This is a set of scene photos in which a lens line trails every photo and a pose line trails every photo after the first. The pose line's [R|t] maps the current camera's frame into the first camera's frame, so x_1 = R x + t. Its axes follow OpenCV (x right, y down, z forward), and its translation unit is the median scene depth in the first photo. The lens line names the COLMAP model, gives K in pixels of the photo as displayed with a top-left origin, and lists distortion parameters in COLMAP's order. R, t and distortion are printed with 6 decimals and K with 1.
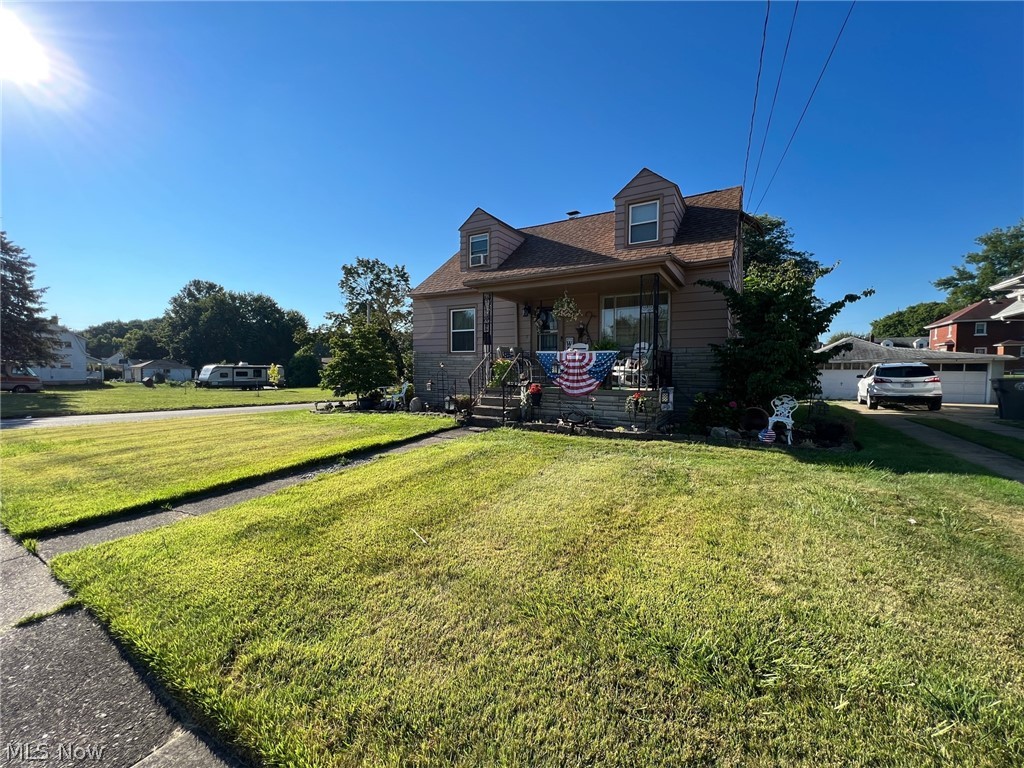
lens RADIAL K [[409.2, 0, 512.8], [0, 409.2, 380.6], [0, 0, 1]] dist [0.006928, -0.000008]
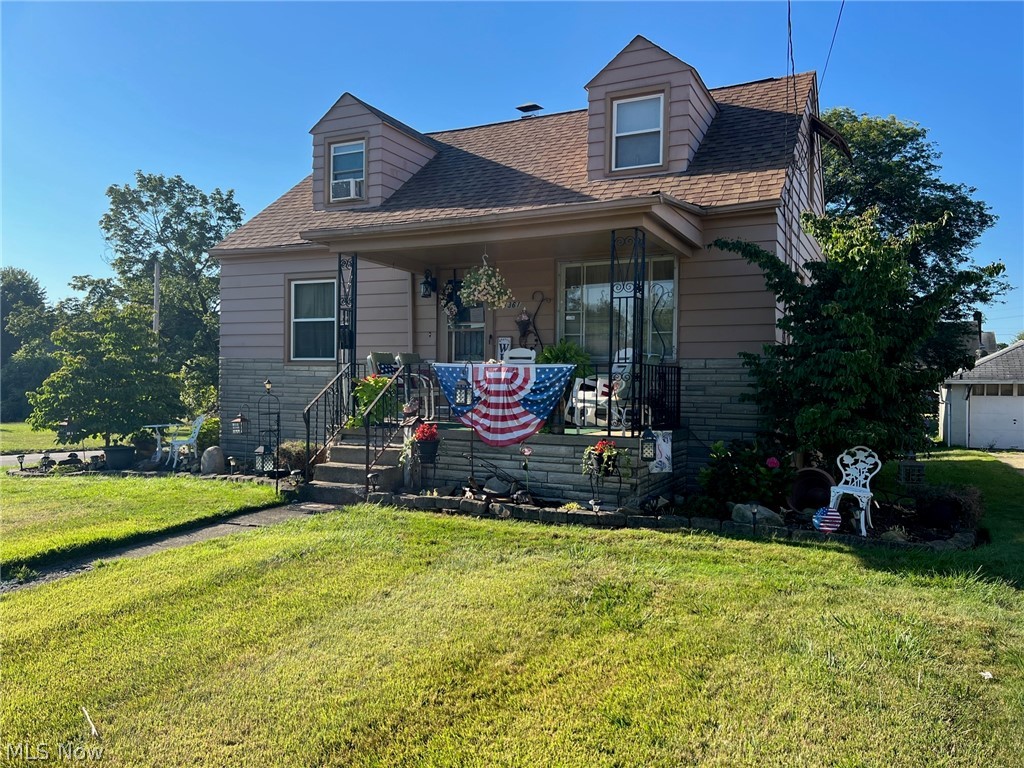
lens RADIAL K [[763.3, 0, 512.0], [0, 763.3, 384.0], [0, 0, 1]] dist [0.072688, -0.071067]
pose [[0.997443, 0.008759, 0.070922, 0.088909], [-0.006491, 0.999462, -0.032154, -0.010885], [-0.071165, 0.031612, 0.996964, -0.020587]]
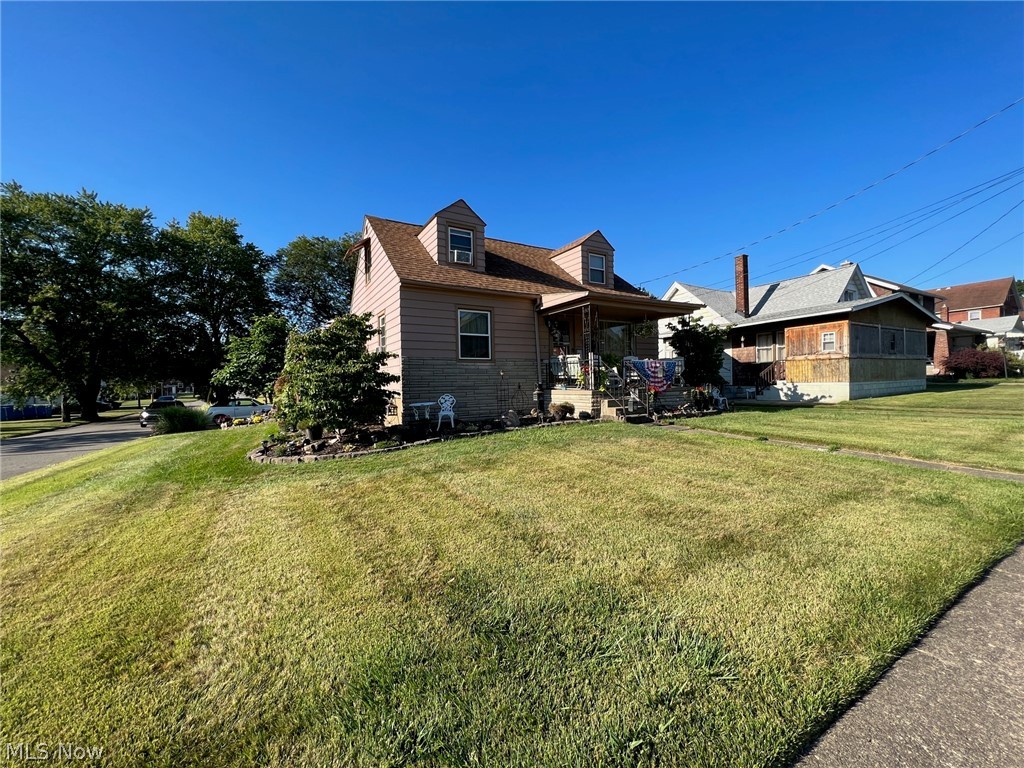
lens RADIAL K [[409.2, 0, 512.8], [0, 409.2, 380.6], [0, 0, 1]] dist [0.006928, -0.000008]
pose [[0.482320, -0.027168, 0.875573, -1.151908], [0.049897, 0.998748, 0.003503, -0.029622], [-0.874573, 0.041999, 0.483072, 0.674281]]
